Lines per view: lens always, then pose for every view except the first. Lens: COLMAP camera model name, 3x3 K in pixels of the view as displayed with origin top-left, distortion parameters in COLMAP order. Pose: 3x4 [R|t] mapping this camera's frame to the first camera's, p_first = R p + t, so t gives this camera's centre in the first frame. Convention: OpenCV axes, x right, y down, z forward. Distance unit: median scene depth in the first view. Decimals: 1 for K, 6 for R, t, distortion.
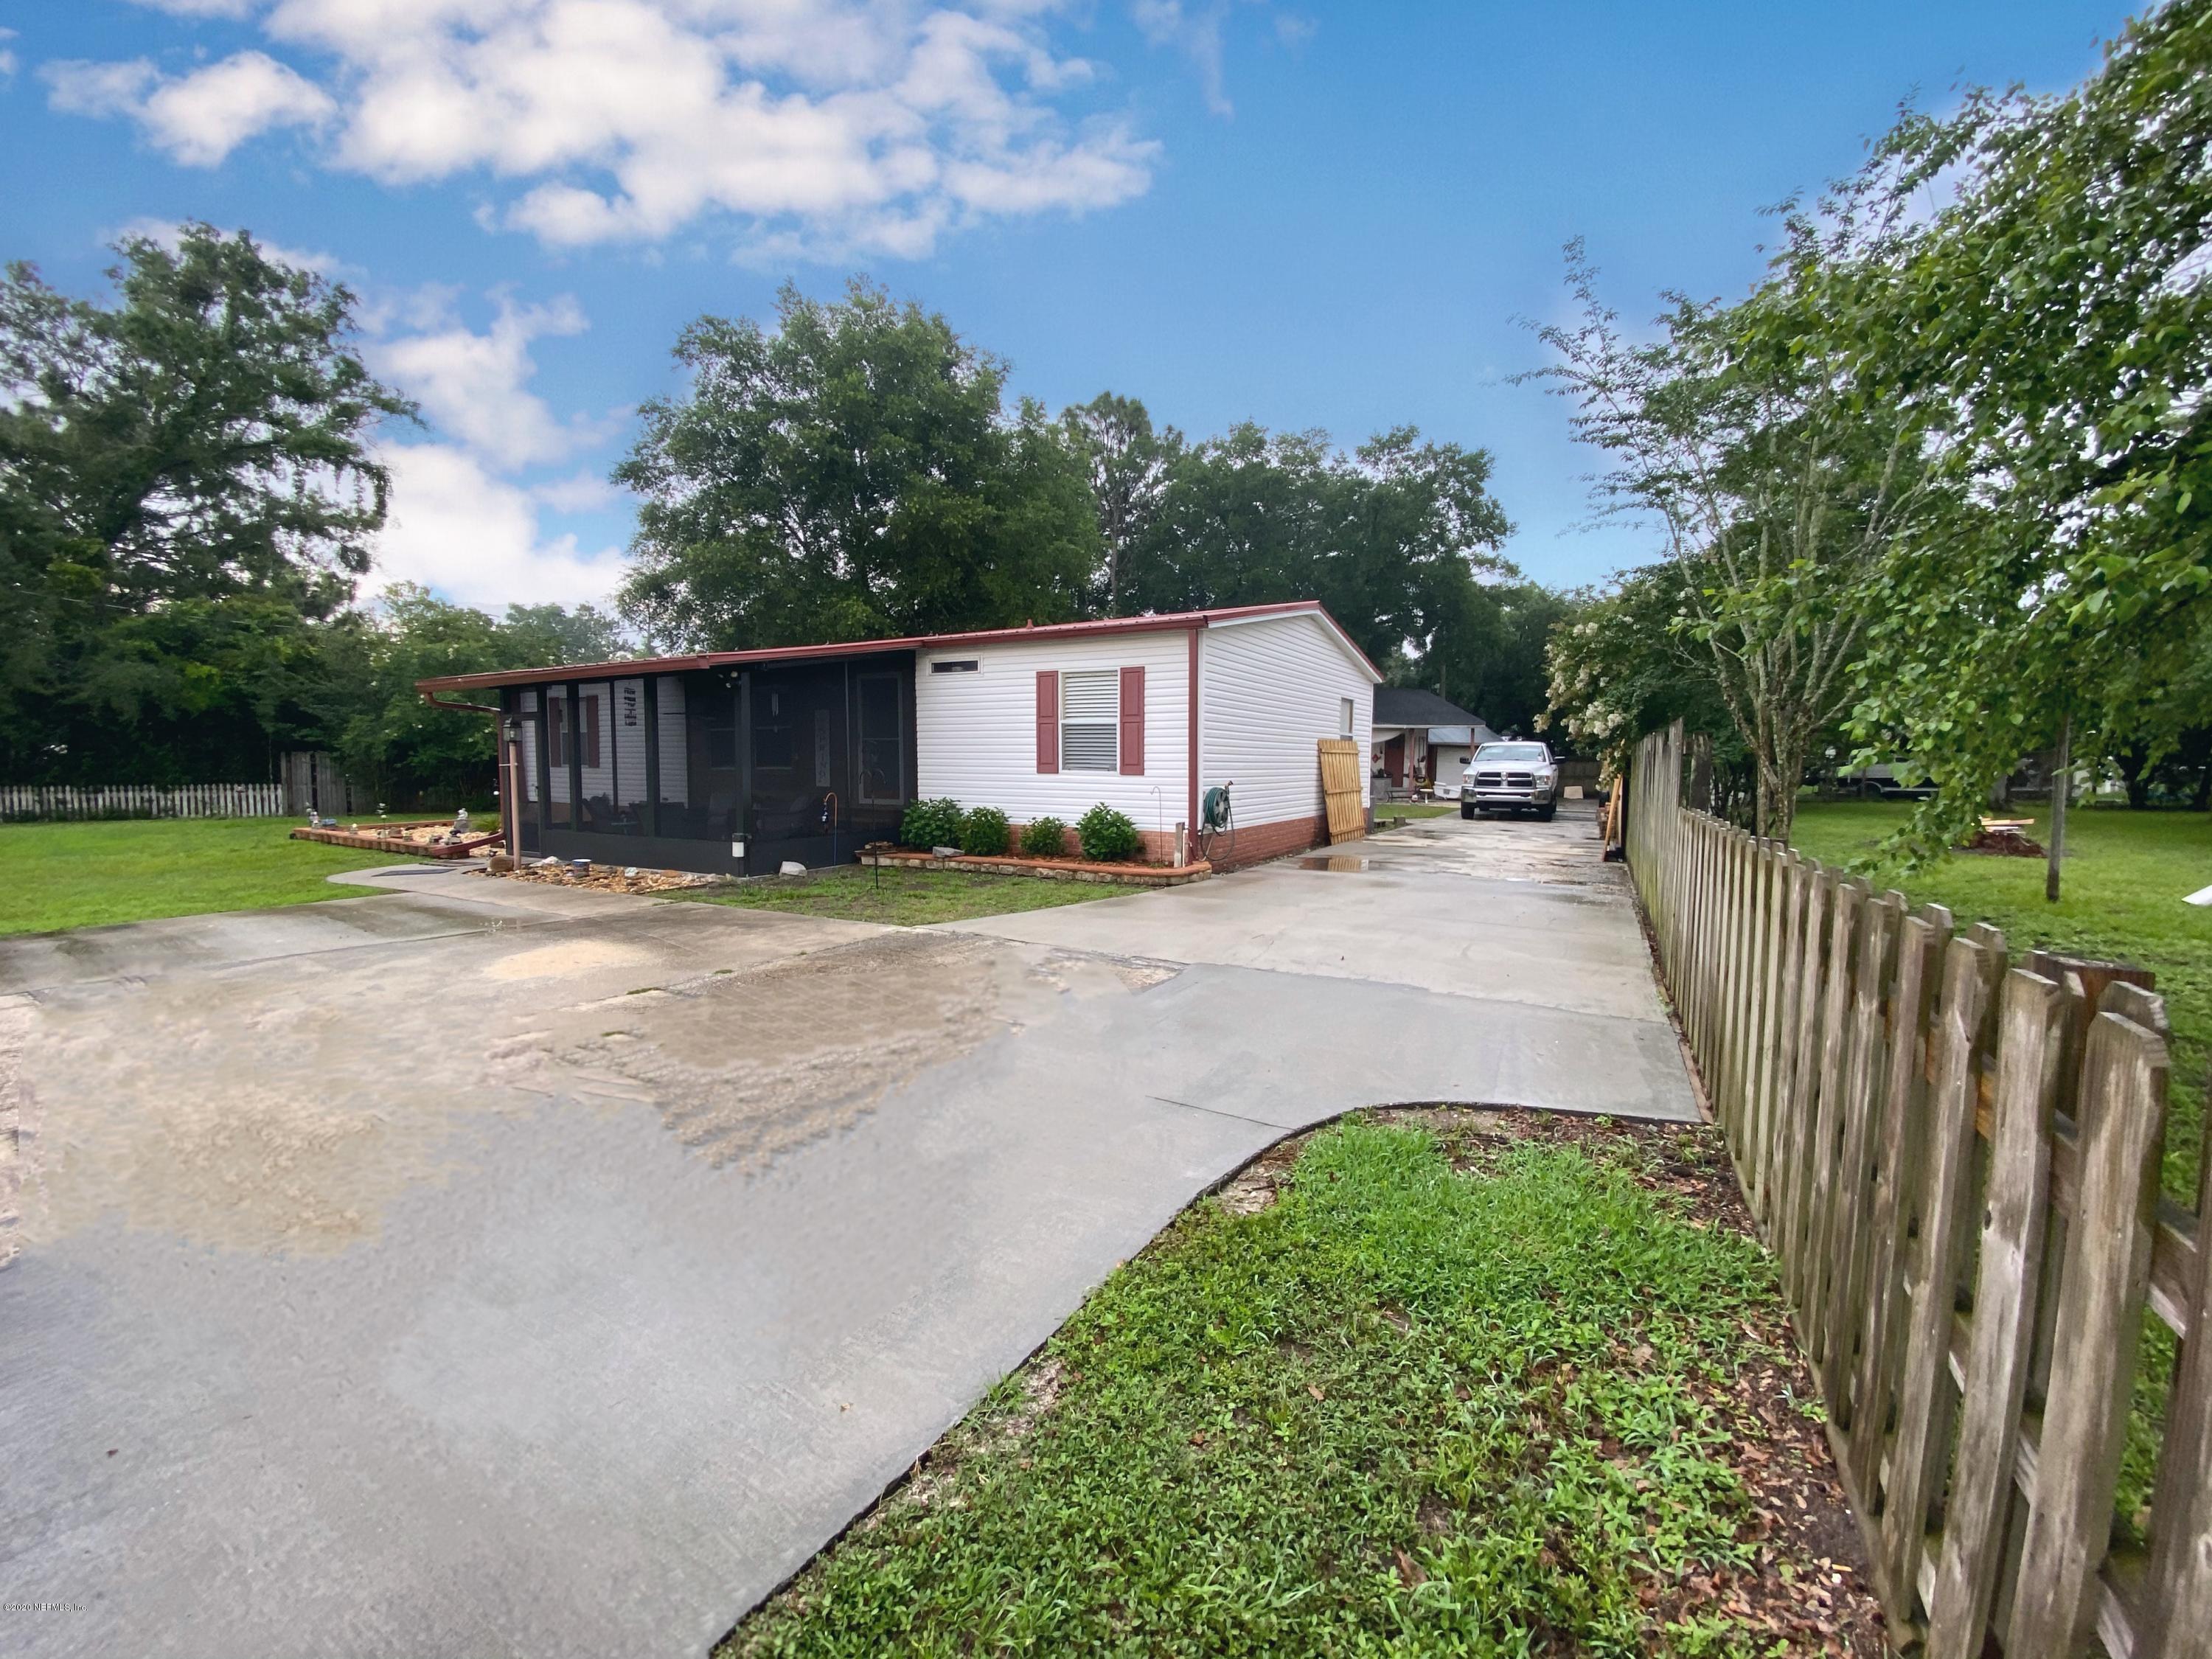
lens RADIAL K [[908.8, 0, 1106.0], [0, 908.8, 829.5], [0, 0, 1]] dist [0.025990, -0.021532]
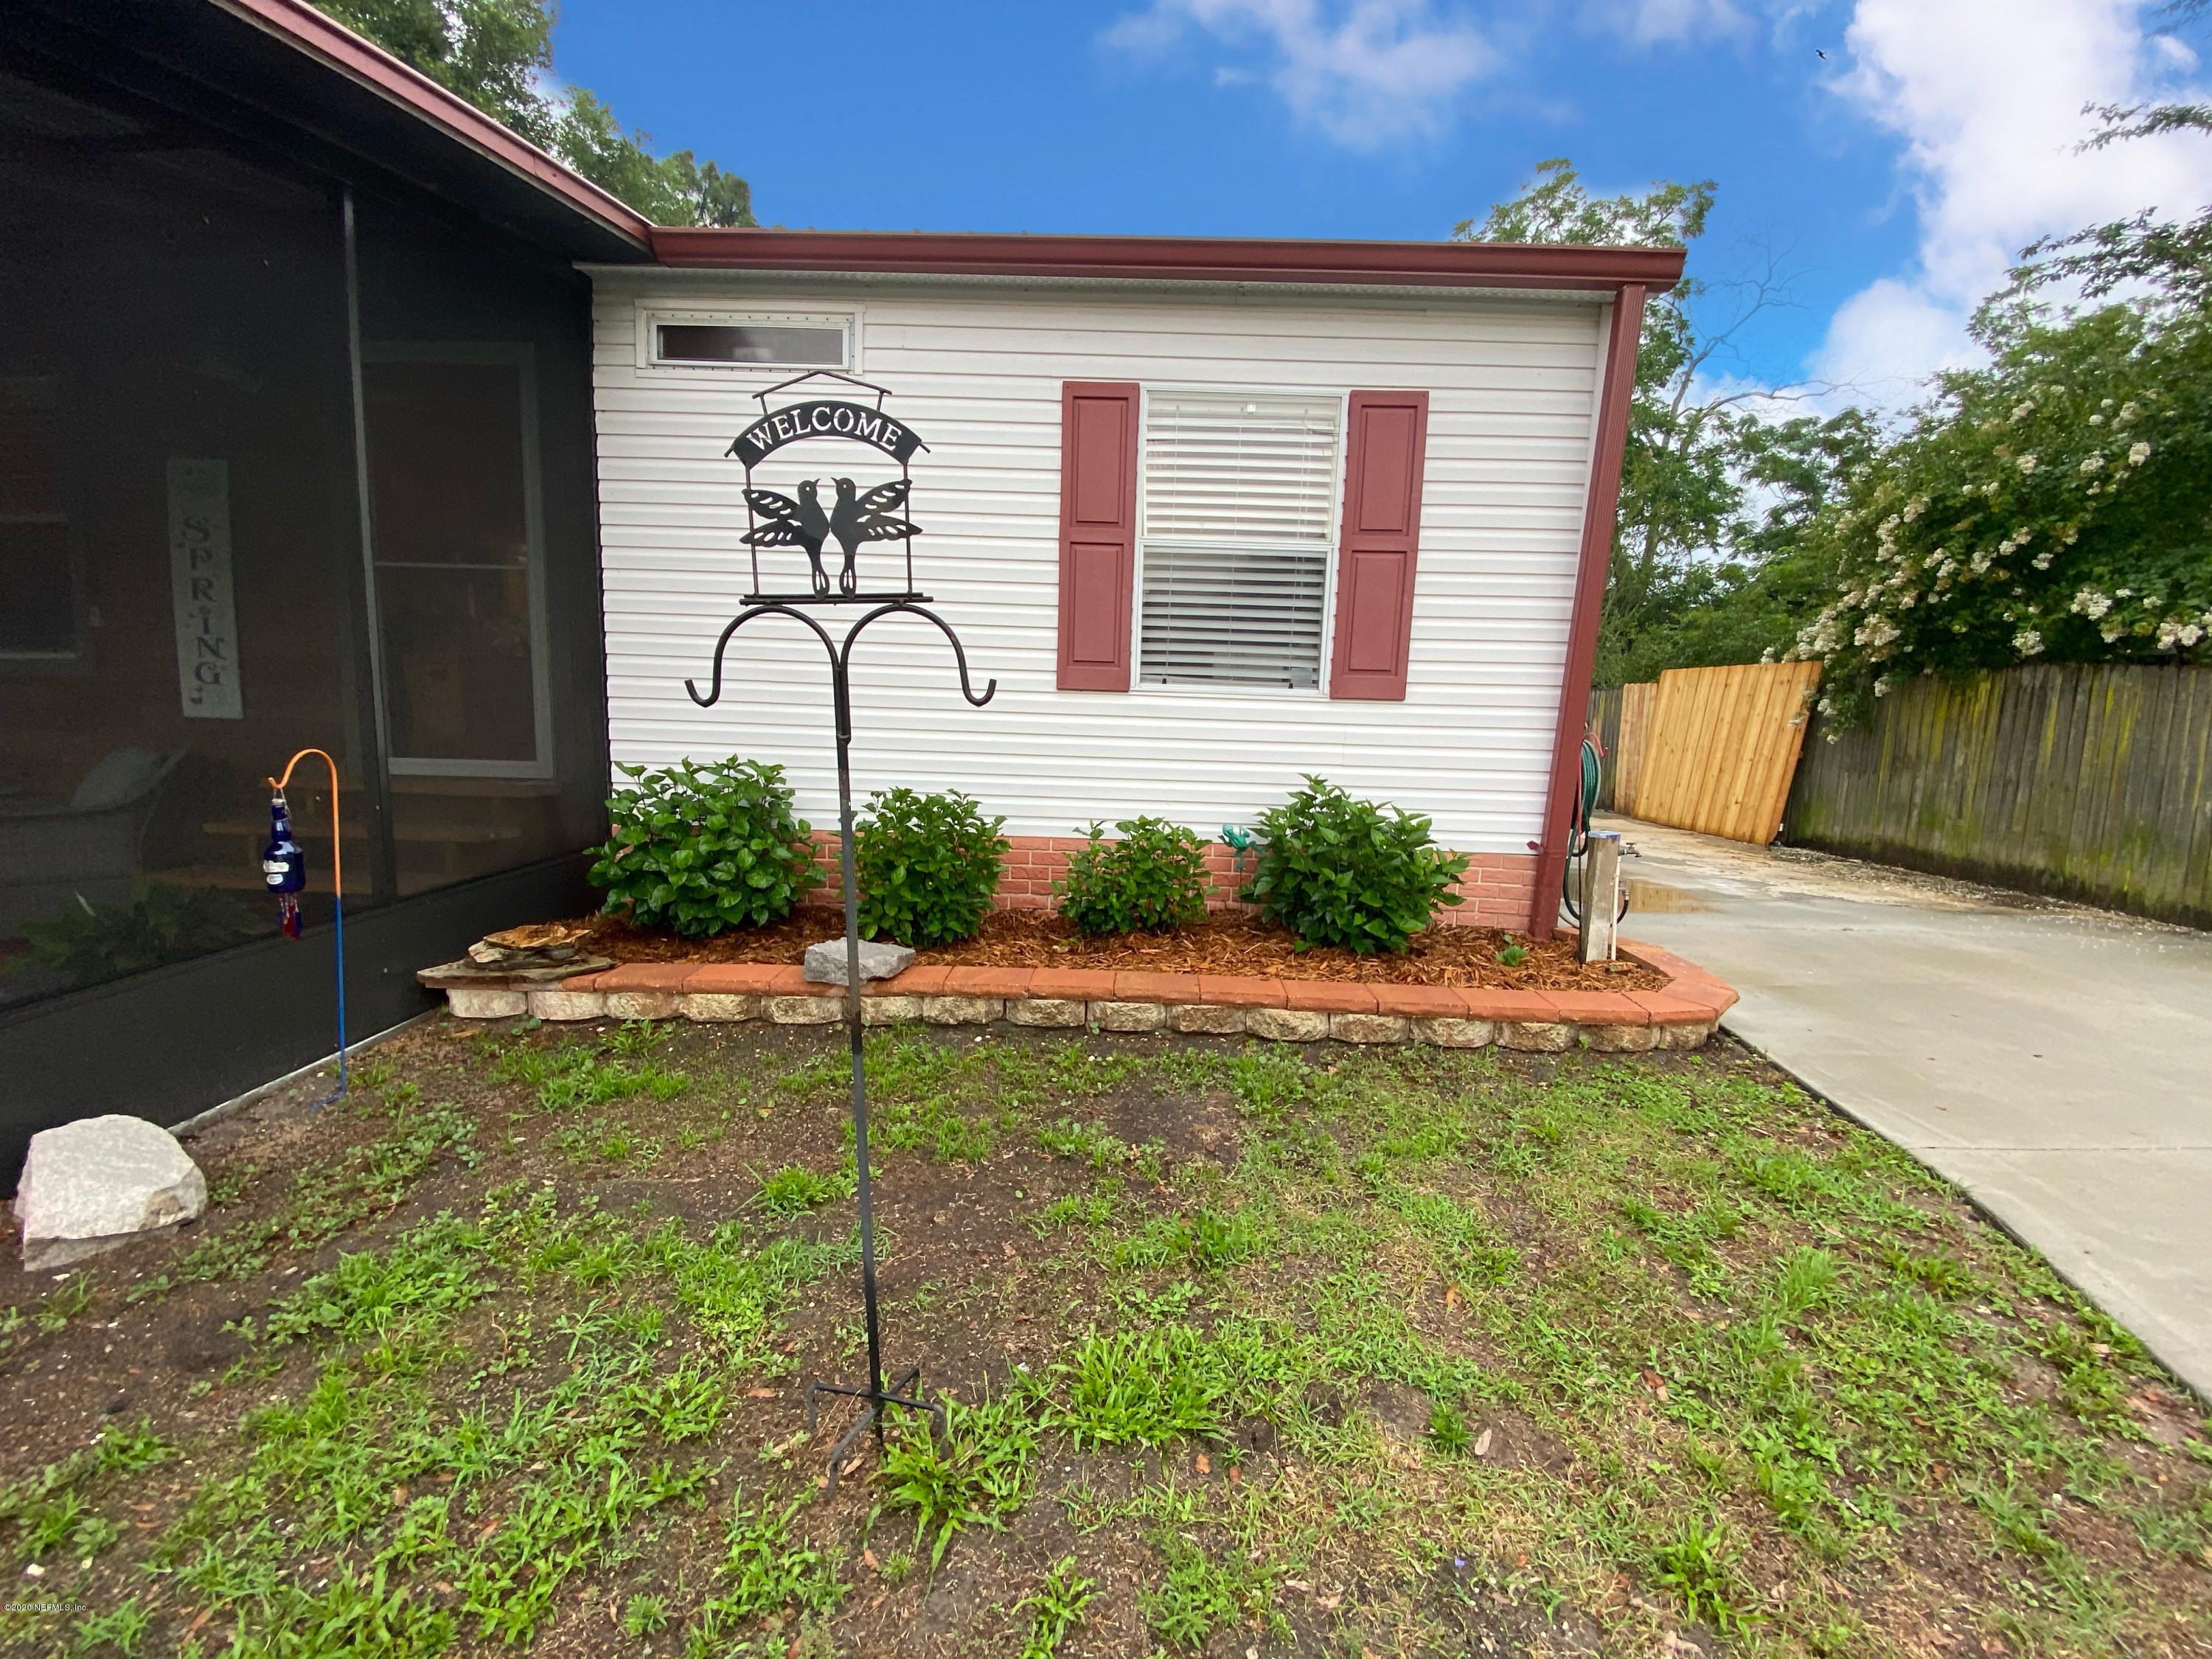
lens RADIAL K [[908.8, 0, 1106.0], [0, 908.8, 829.5], [0, 0, 1]] dist [0.025990, -0.021532]
pose [[0.876345, -0.039655, 0.480048, -0.231389], [0.010879, 0.997981, 0.062579, -0.030332], [-0.481560, -0.049618, 0.875007, 0.693420]]
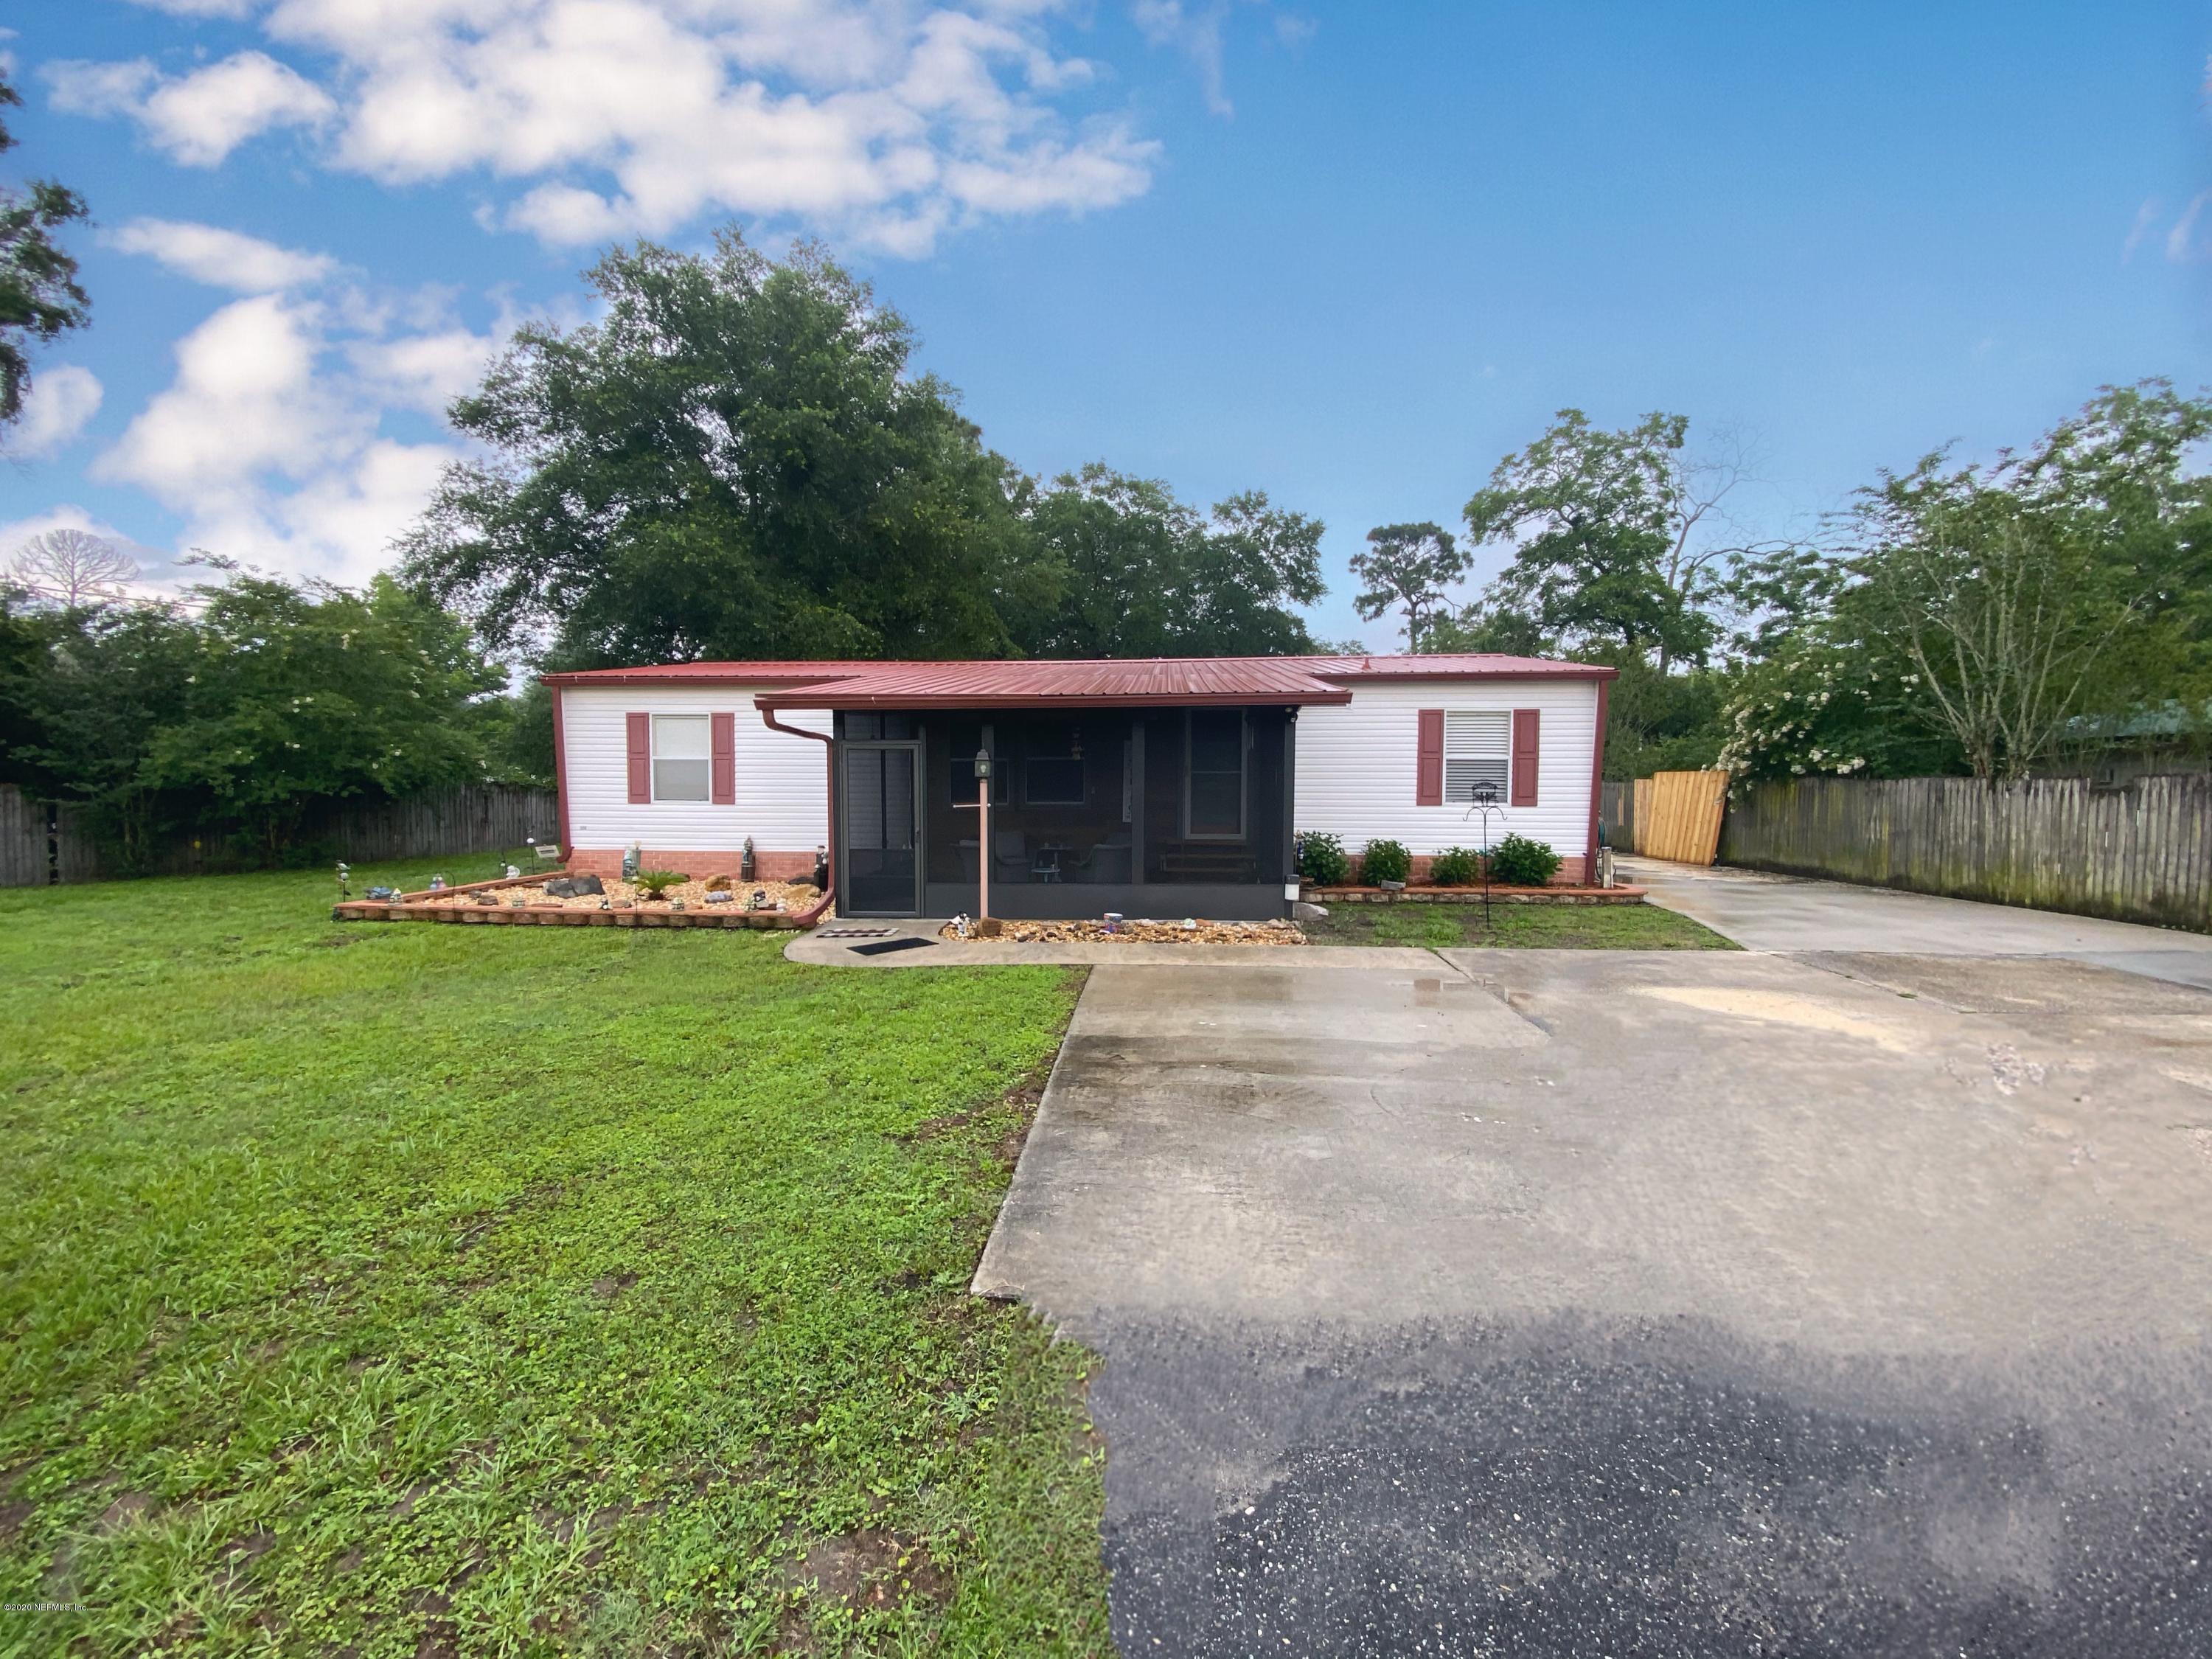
lens RADIAL K [[908.8, 0, 1106.0], [0, 908.8, 829.5], [0, 0, 1]] dist [0.025990, -0.021532]
pose [[0.896864, -0.022743, 0.441722, -0.870551], [0.035536, 0.999154, -0.020708, -0.025976], [-0.440877, 0.034269, 0.896913, 0.225001]]
